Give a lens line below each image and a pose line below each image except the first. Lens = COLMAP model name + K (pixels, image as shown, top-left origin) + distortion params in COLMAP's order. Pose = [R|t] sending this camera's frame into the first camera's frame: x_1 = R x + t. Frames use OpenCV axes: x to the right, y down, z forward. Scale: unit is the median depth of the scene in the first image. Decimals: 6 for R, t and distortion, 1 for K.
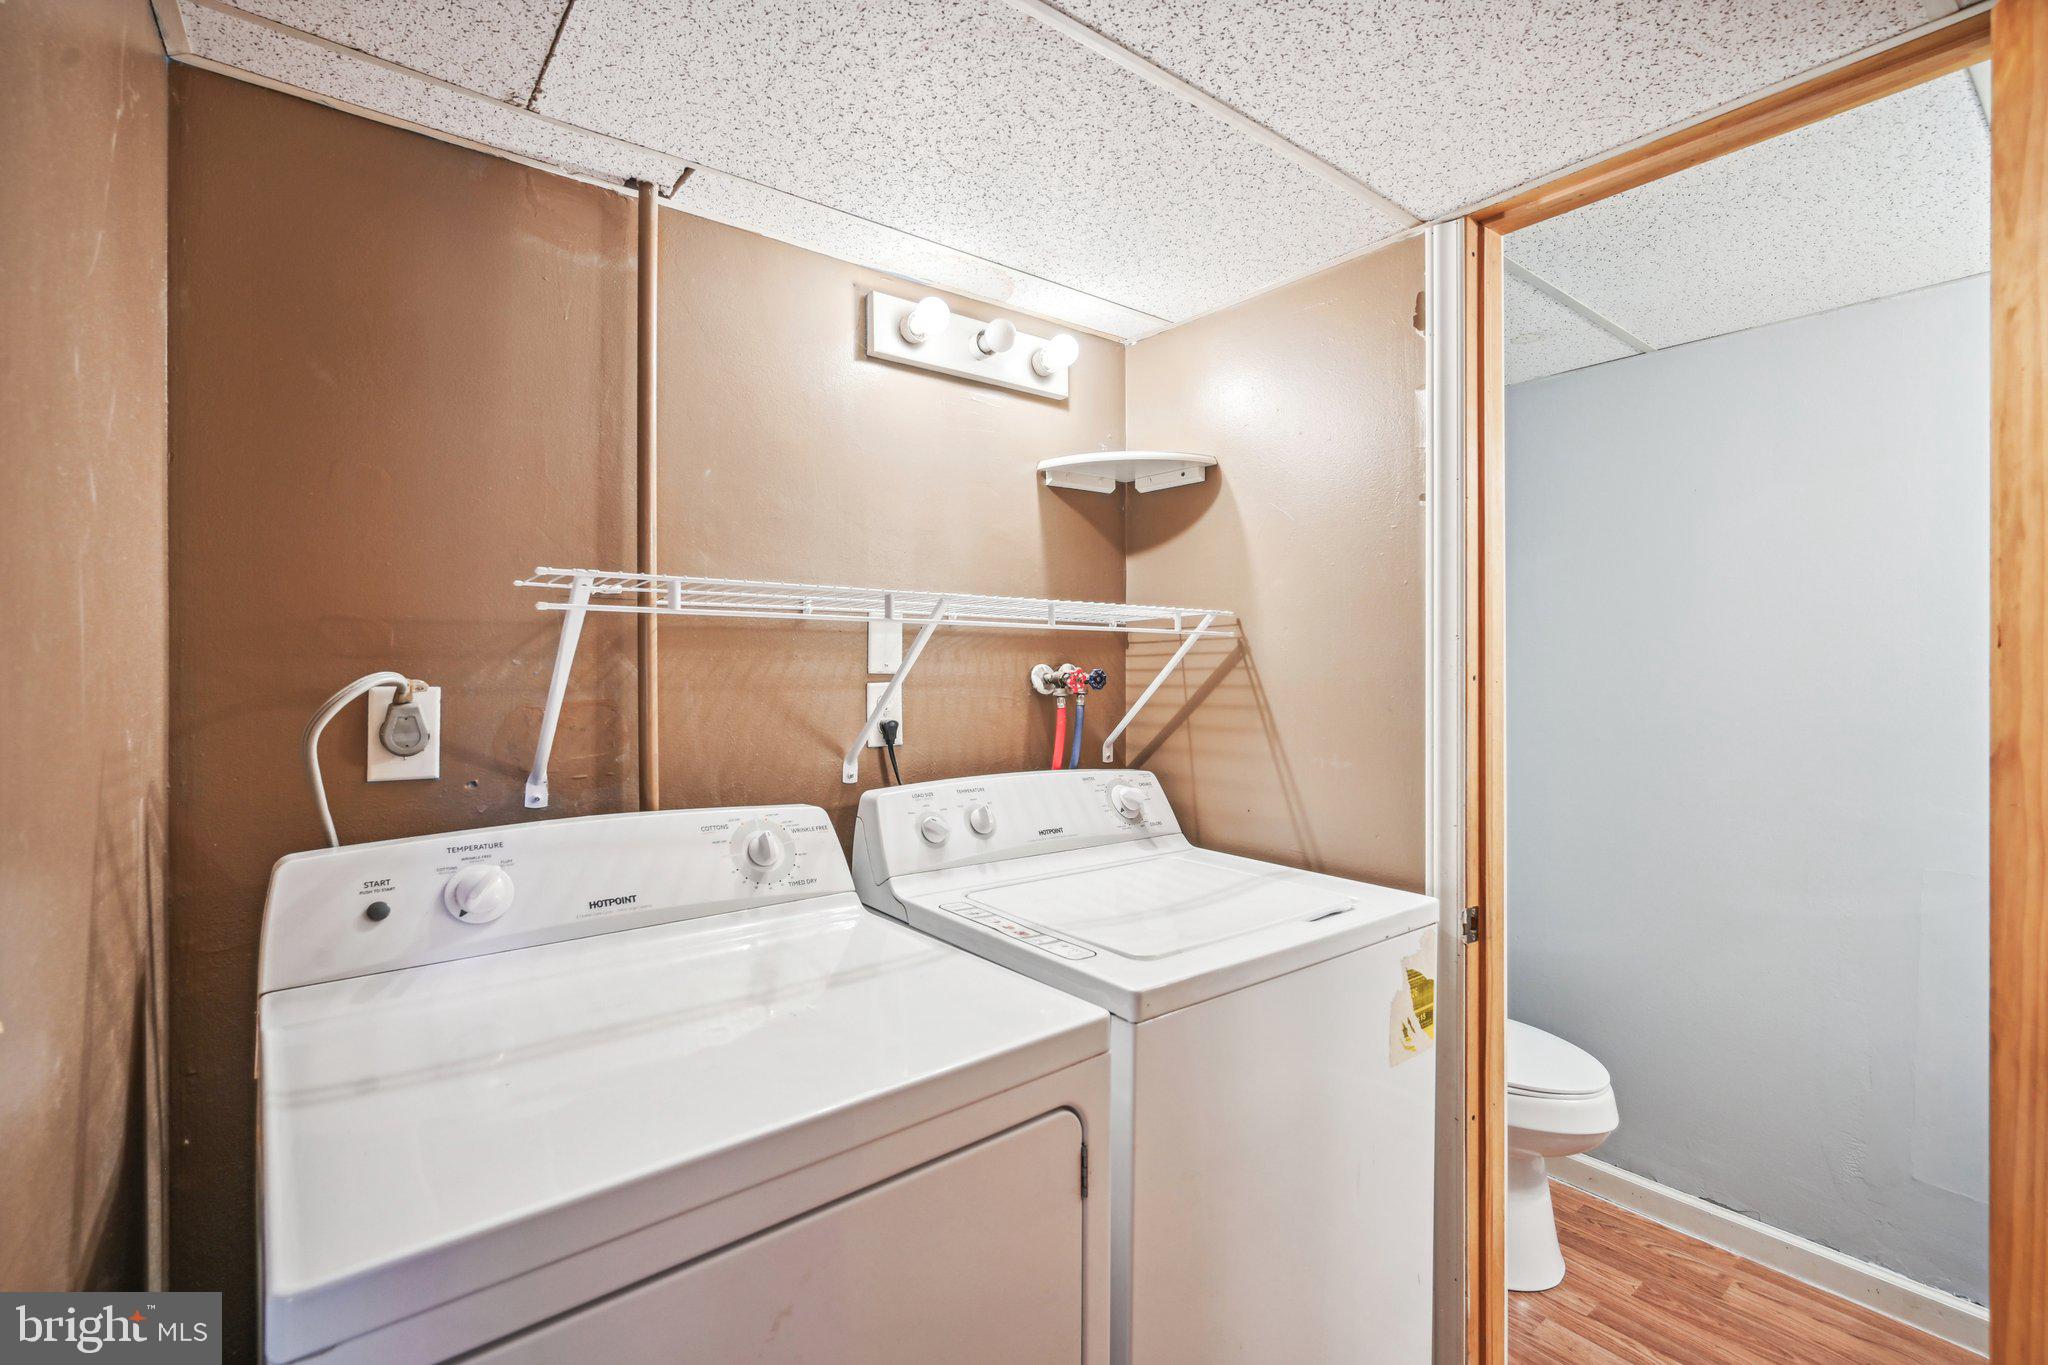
lens RADIAL K [[920.4, 0, 1025.4], [0, 920.4, 674.5], [0, 0, 1]] dist [-0.000407, 0.001317]
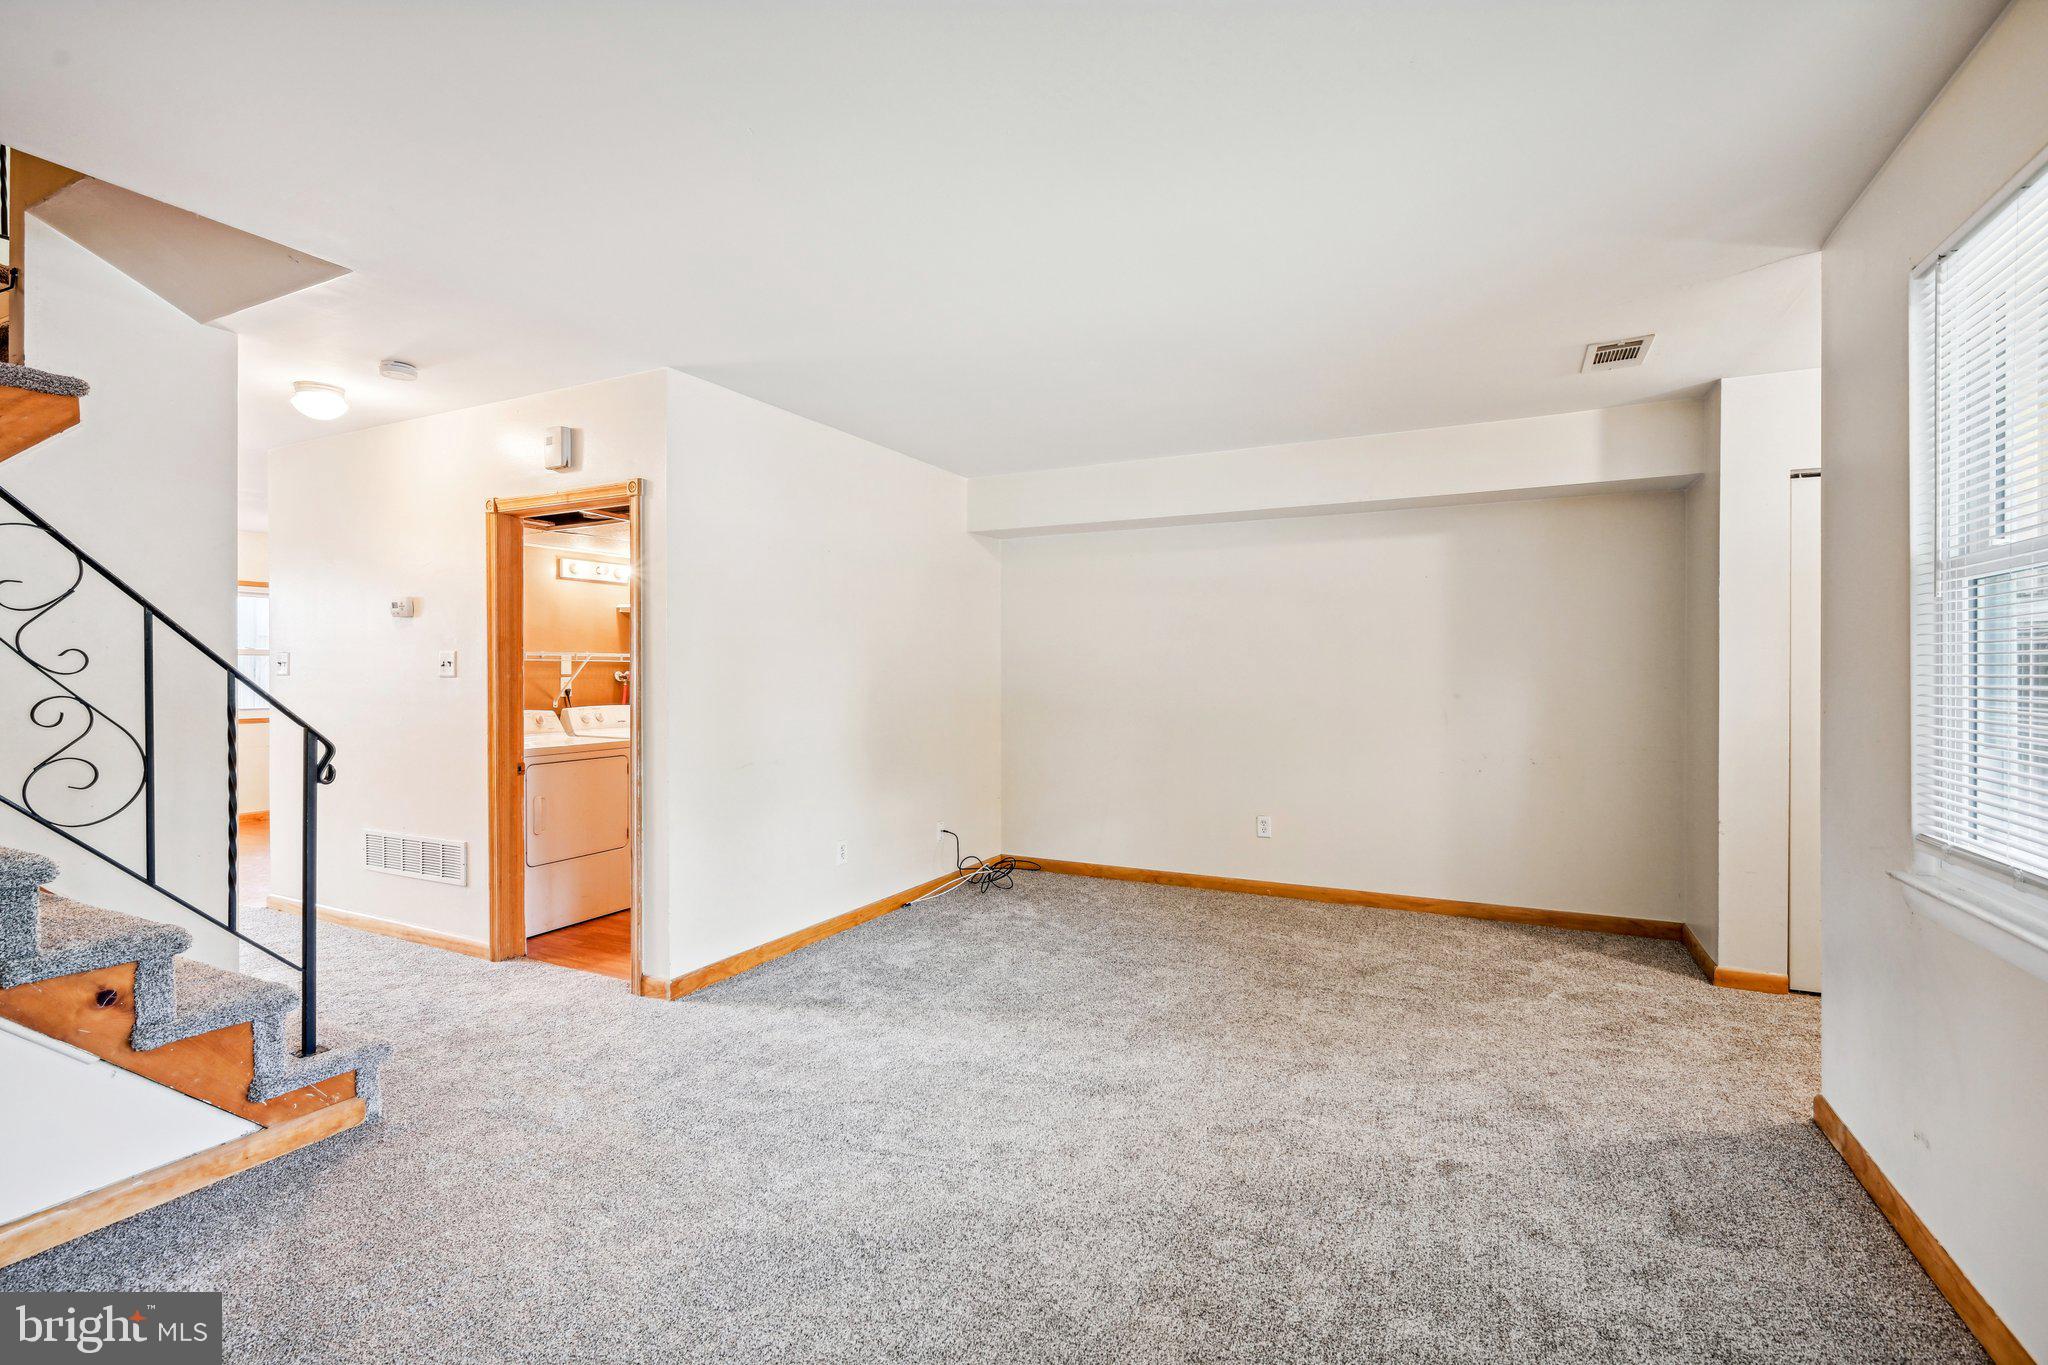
lens RADIAL K [[920.4, 0, 1021.1], [0, 920.4, 676.8], [0, 0, 1]] dist [-0.000407, 0.001317]
pose [[0.907821, -0.000053, 0.419359, -0.056327], [0.001804, 0.999991, -0.003779, 0.021900], [-0.419355, 0.004187, 0.907813, -2.659246]]
